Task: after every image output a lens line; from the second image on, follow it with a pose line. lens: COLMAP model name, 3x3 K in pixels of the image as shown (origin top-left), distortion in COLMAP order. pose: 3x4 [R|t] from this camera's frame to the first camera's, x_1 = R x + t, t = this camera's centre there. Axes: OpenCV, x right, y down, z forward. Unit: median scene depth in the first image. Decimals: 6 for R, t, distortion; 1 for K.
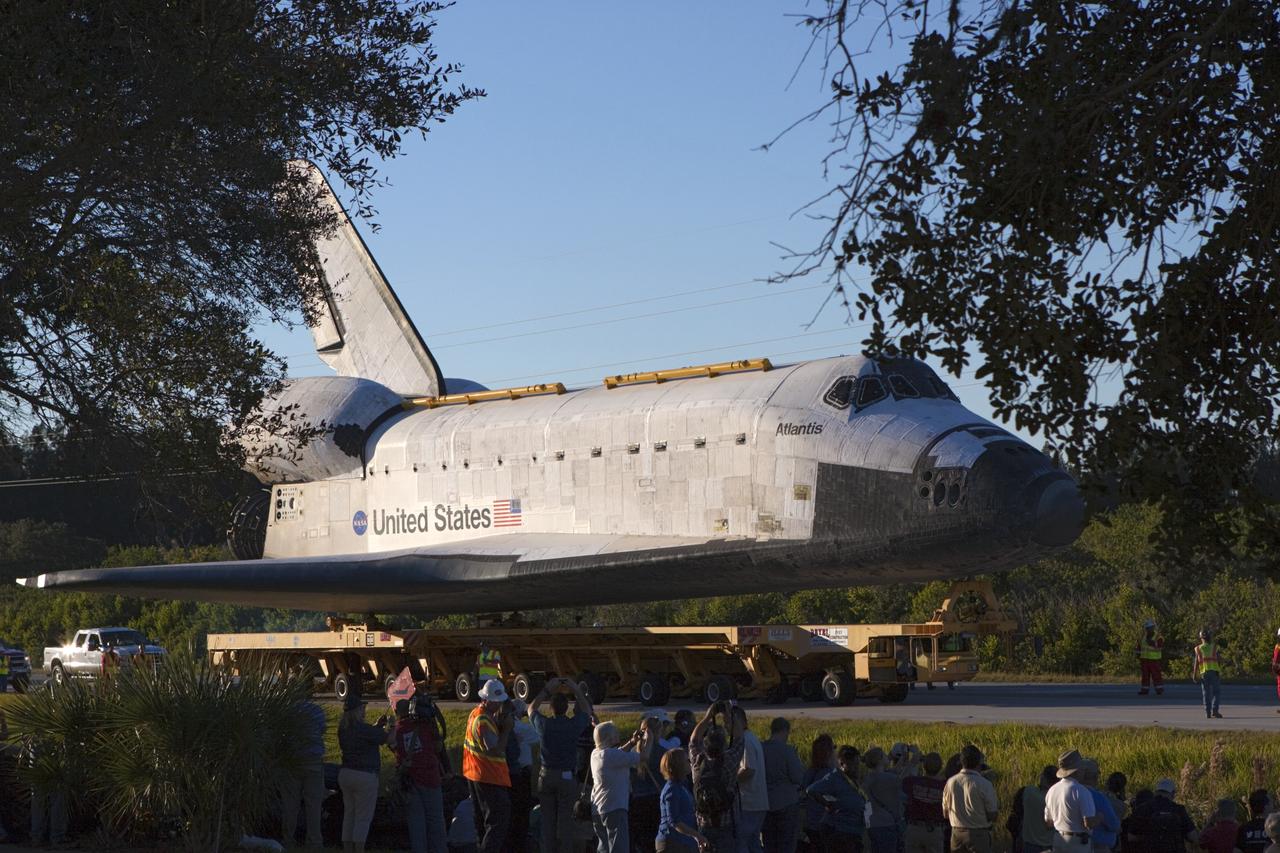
lens RADIAL K [[3906.6, 0, 640.0], [0, 3906.6, 426.5], [0, 0, 1]] dist [0.108982, 1.071356]
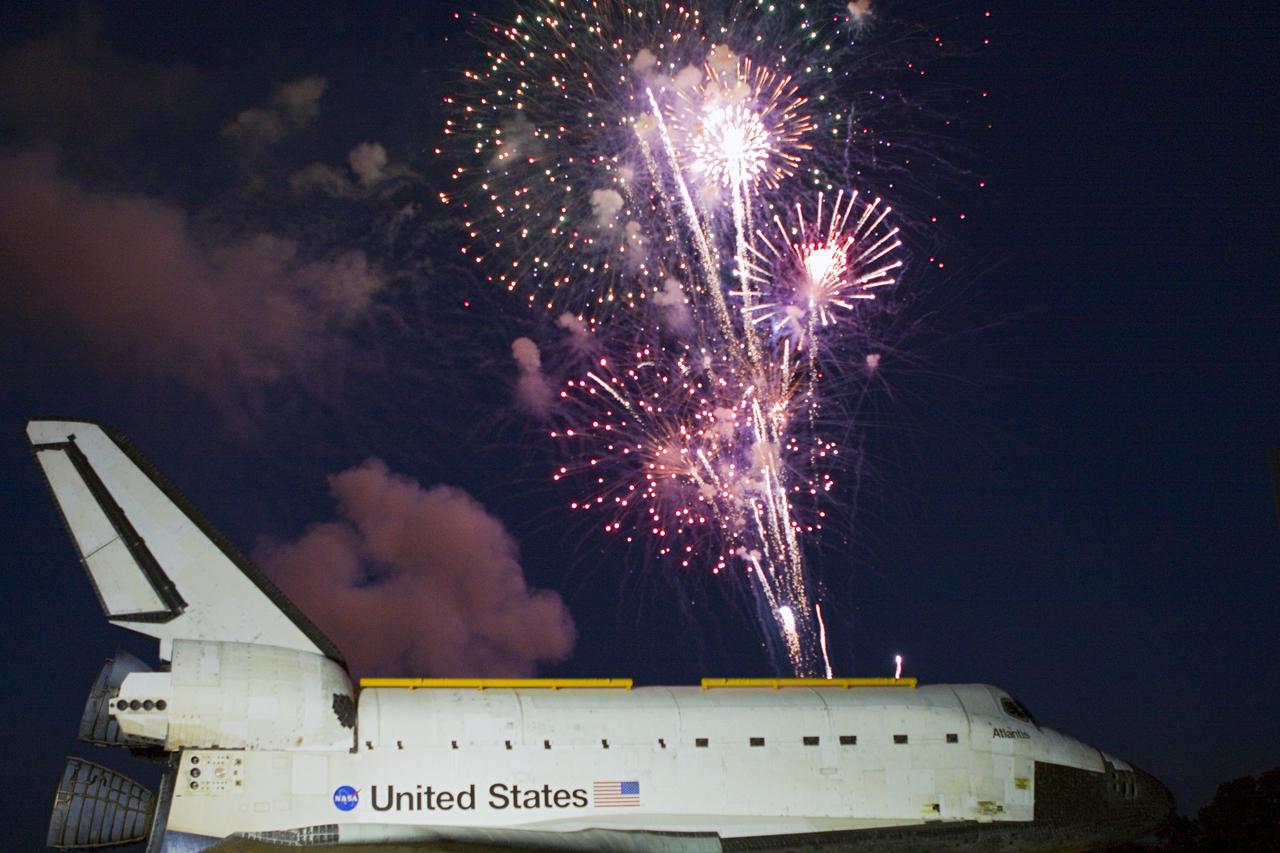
lens RADIAL K [[1569.4, 0, 631.5], [0, 1569.4, 433.5], [0, 0, 1]] dist [-0.094801, 0.051839]
pose [[0.348770, 0.285577, 0.892639, -0.444303], [-0.017469, 0.954261, -0.298466, 0.055865], [-0.937045, 0.088502, 0.337806, 0.854344]]
